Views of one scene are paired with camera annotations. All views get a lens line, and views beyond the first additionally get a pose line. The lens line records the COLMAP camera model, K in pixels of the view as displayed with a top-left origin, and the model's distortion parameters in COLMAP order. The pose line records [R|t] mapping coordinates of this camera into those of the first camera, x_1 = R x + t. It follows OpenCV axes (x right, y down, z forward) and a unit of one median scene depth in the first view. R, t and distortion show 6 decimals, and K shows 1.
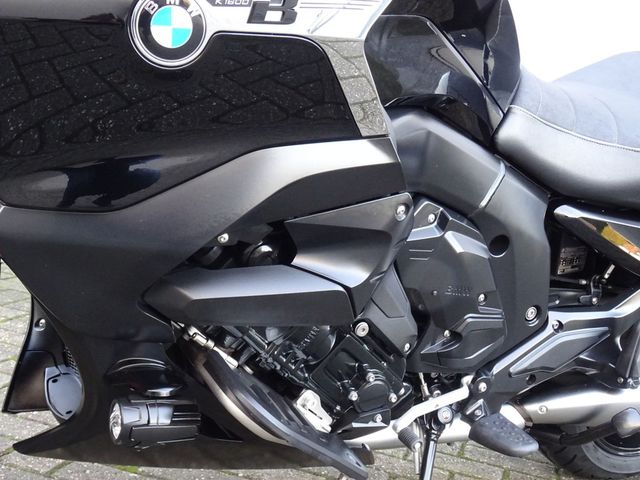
lens RADIAL K [[905.9, 0, 321.0], [0, 905.9, 239.3], [0, 0, 1]] dist [0.023291, 0.000000]
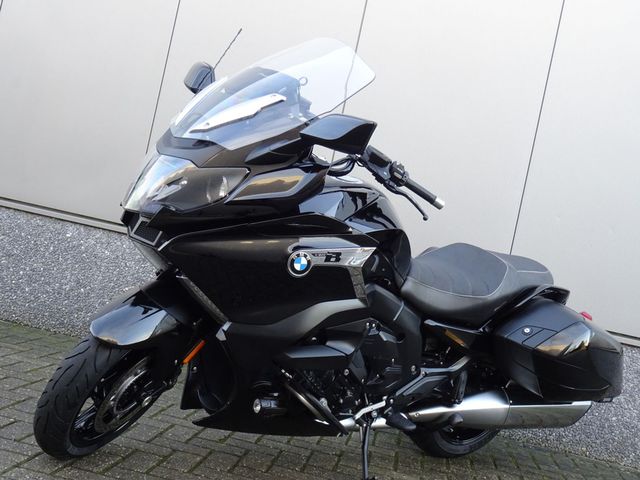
lens RADIAL K [[845.0, 0, 319.7], [0, 845.0, 241.0], [0, 0, 1]] dist [-0.013547, 0.000000]
pose [[0.989950, 0.036282, 0.136683, -0.306635], [-0.024448, 0.995883, -0.087284, -0.044425], [-0.139287, 0.083065, 0.986762, -1.095145]]
